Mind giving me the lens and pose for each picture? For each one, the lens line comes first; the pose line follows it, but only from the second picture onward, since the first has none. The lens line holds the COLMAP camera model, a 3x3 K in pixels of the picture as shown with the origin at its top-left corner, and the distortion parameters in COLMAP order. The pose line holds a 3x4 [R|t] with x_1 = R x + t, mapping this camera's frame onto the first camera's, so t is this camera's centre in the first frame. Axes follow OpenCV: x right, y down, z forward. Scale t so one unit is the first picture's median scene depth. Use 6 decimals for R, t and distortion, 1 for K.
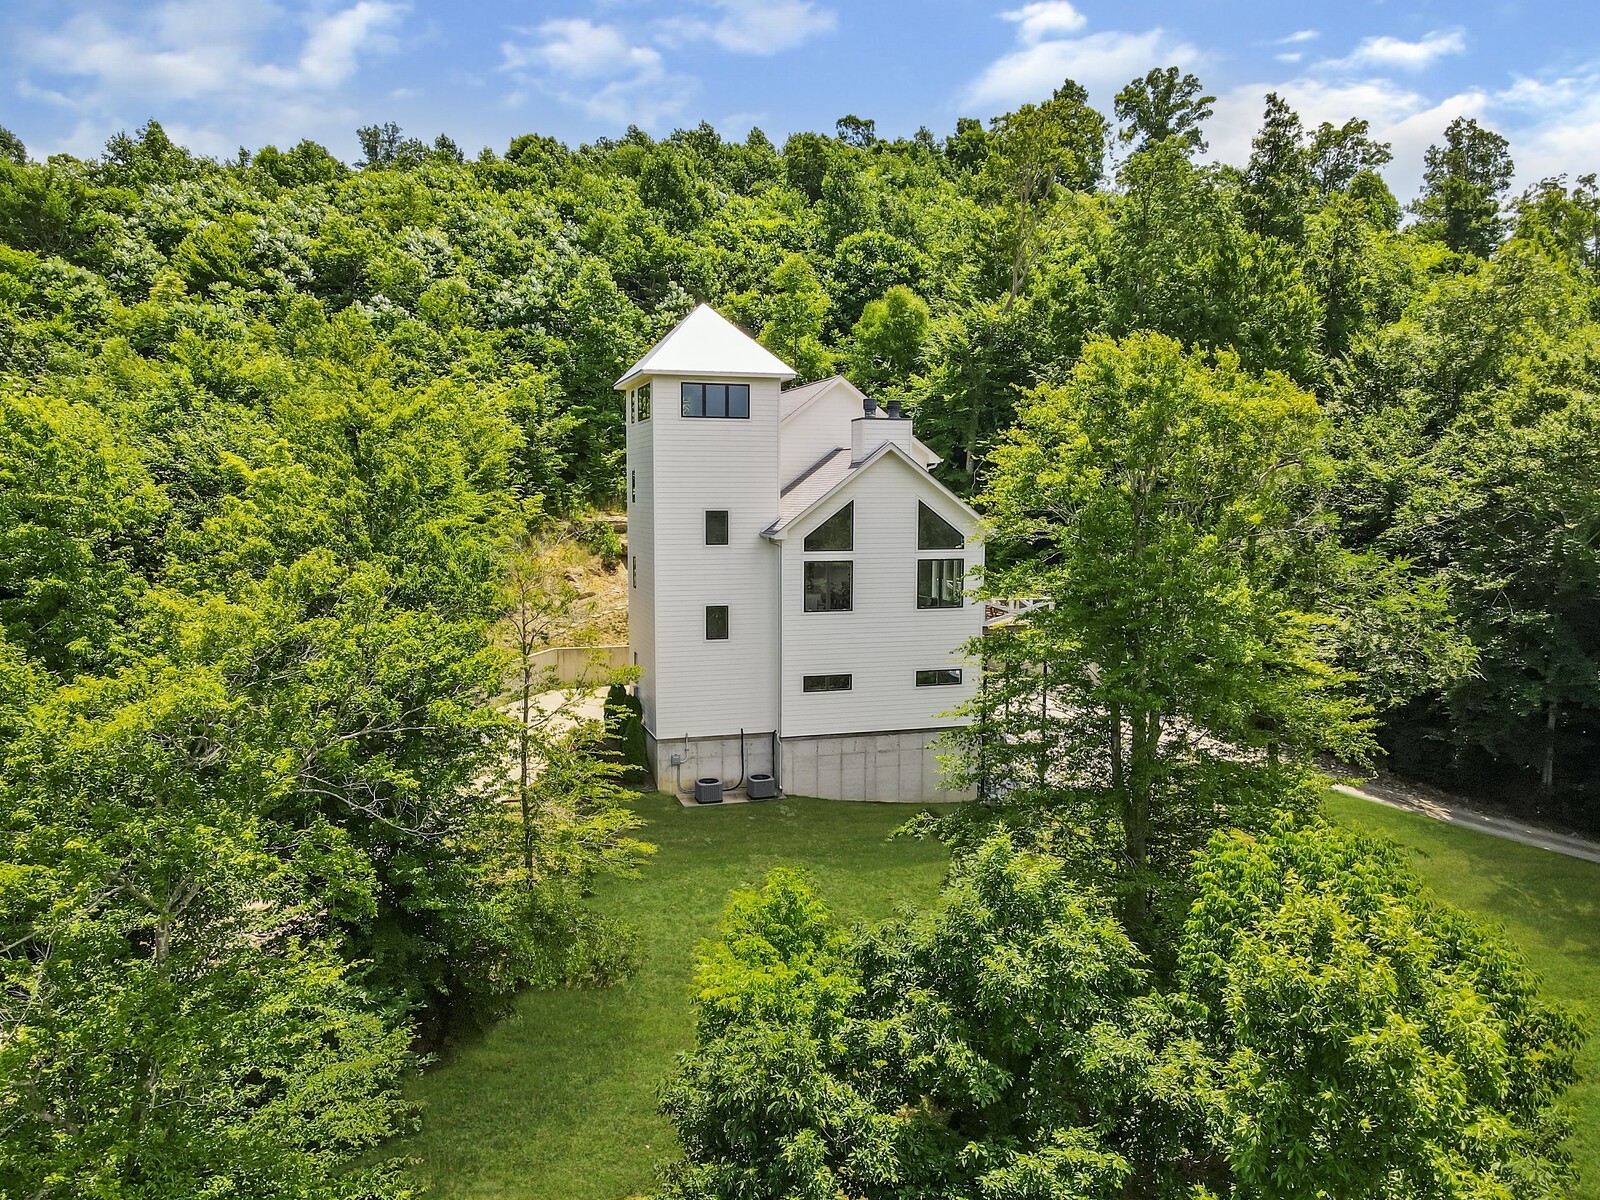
lens RADIAL K [[1138.6, 0, 800.0], [0, 1138.6, 600.0], [0, 0, 1]] dist [0.002275, 0.001656]
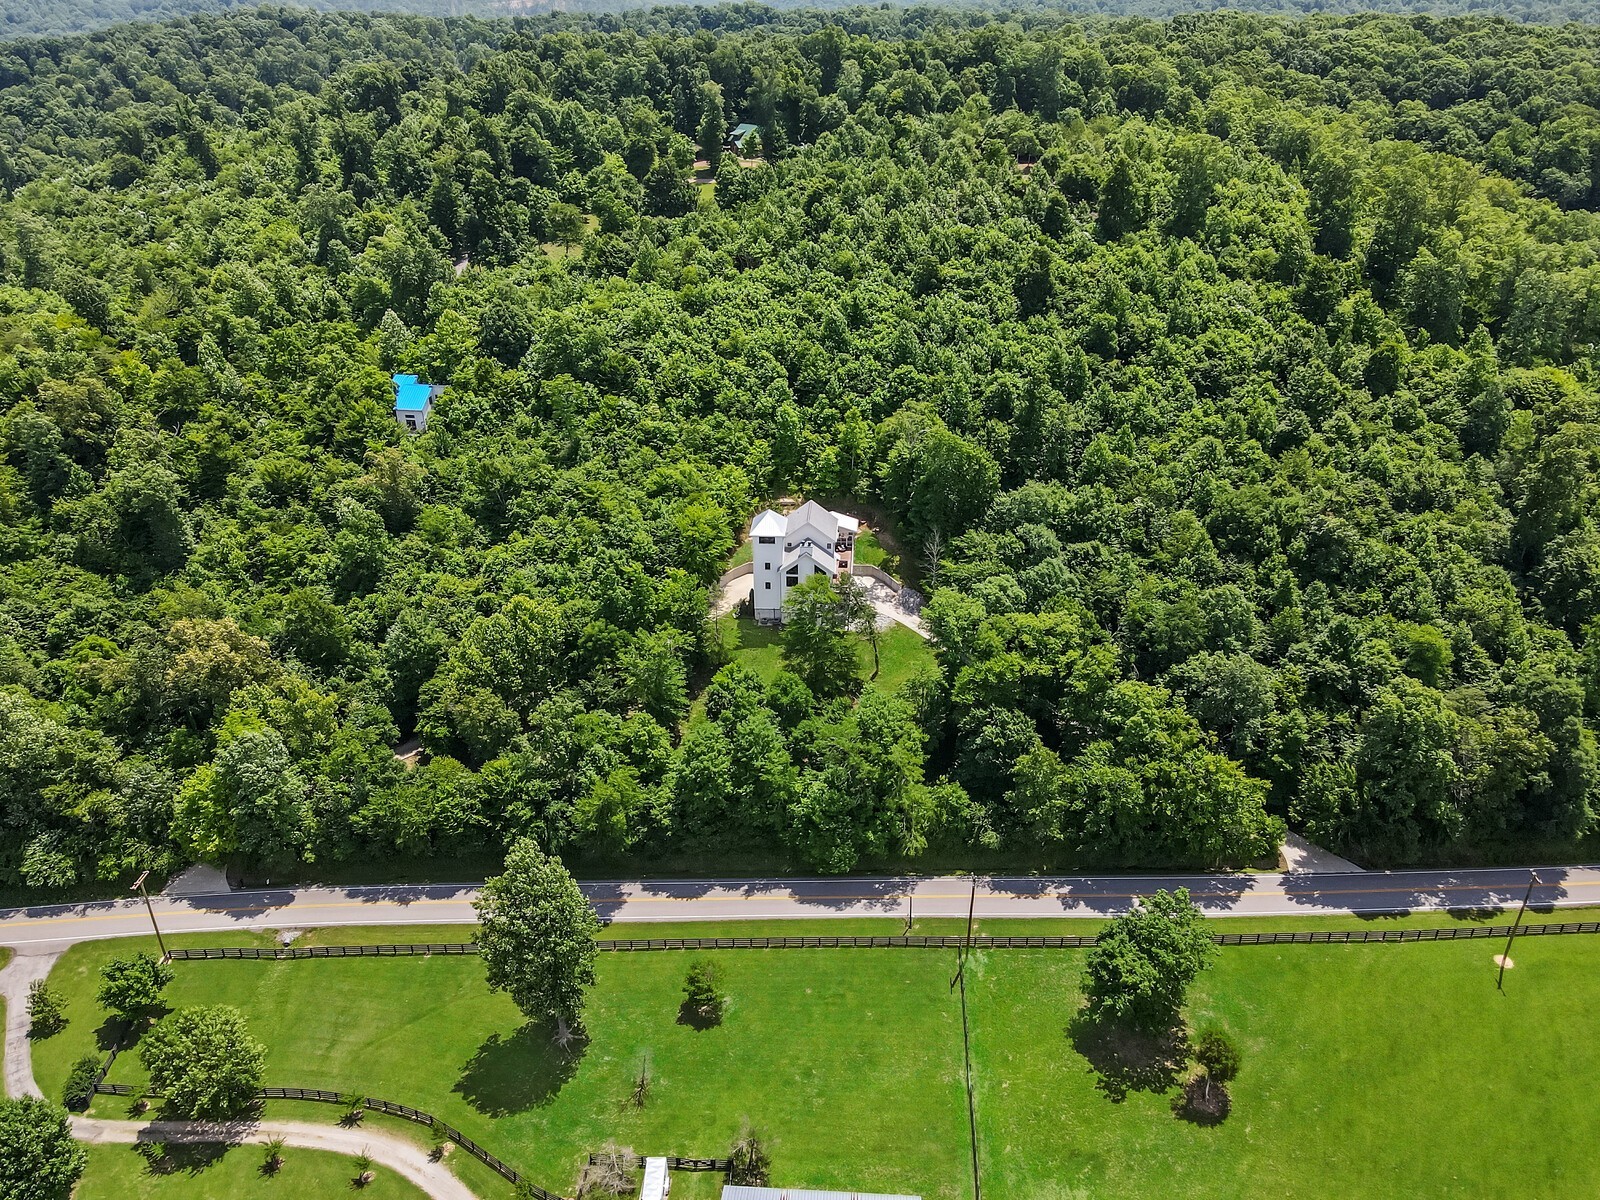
lens RADIAL K [[1161.1, 0, 800.0], [0, 1161.1, 600.0], [0, 0, 1]] dist [-0.000400, -0.000792]
pose [[0.929398, 0.171651, -0.326735, 1.499968], [-0.035780, 0.923003, 0.383125, -1.632475], [0.367341, -0.344385, 0.863979, -2.813743]]
